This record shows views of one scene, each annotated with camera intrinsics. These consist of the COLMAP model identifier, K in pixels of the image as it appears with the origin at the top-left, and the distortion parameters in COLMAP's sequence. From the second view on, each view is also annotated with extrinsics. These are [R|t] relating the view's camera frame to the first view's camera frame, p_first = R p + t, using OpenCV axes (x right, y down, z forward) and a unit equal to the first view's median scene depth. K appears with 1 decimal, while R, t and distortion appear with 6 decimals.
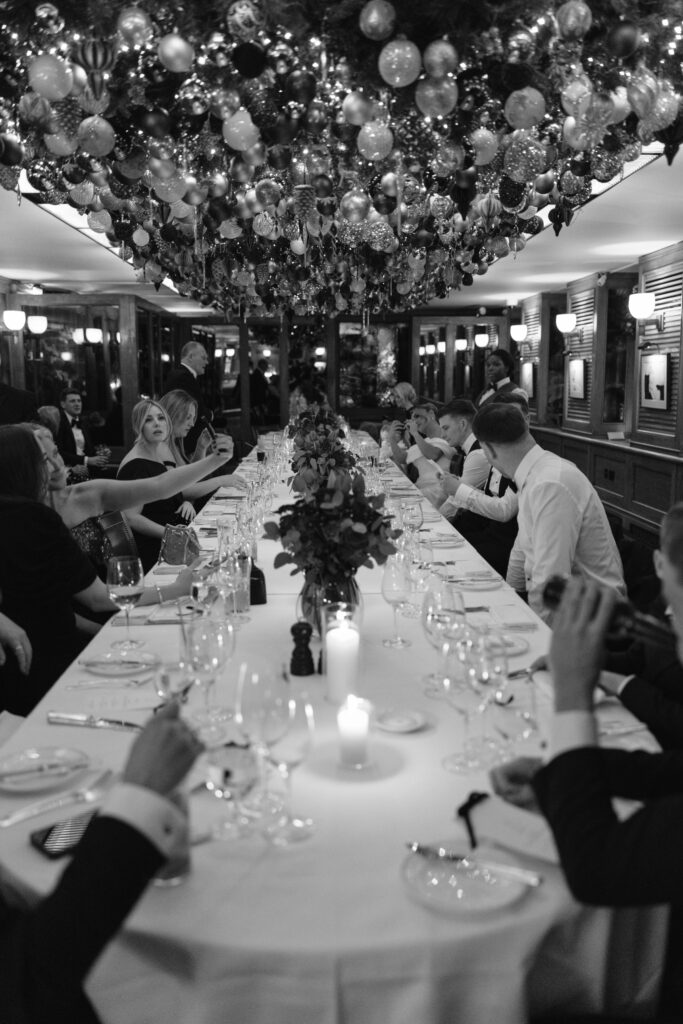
lens RADIAL K [[877.2, 0, 342.7], [0, 877.2, 513.3], [0, 0, 1]] dist [0.039127, -0.016319]
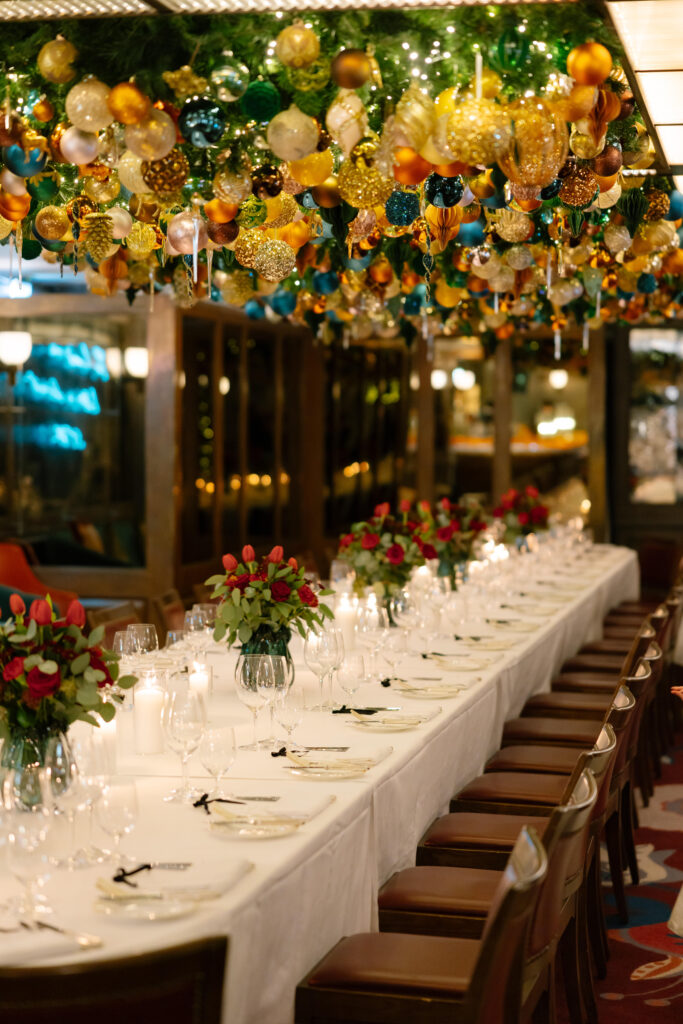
lens RADIAL K [[2038.9, 0, 340.8], [0, 2038.9, 514.9], [0, 0, 1]] dist [0.104418, 0.000000]
pose [[0.965104, 0.016303, -0.261358, 0.256408], [-0.044578, 0.993721, -0.102626, 0.019652], [0.258043, 0.110695, 0.959771, -0.239585]]
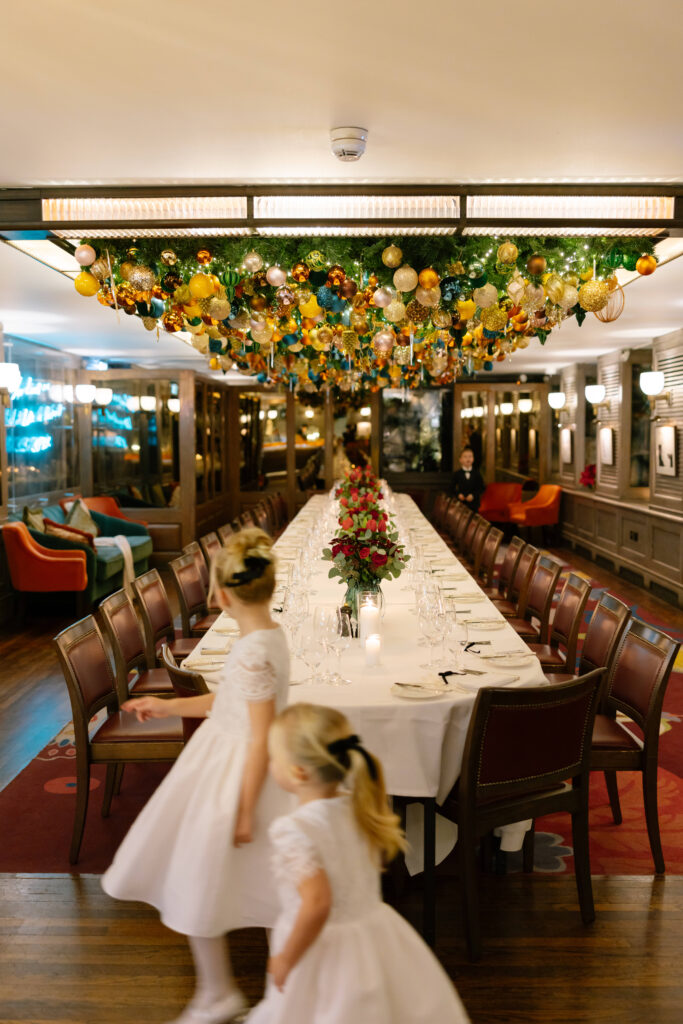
lens RADIAL K [[1019.3, 0, 339.8], [0, 1019.3, 515.7], [0, 0, 1]] dist [0.051338, 0.000000]
pose [[0.998652, 0.003857, -0.051770, 0.013399], [-0.007676, 0.997246, -0.073767, 0.030718], [0.051343, 0.074064, 0.995931, -0.302670]]
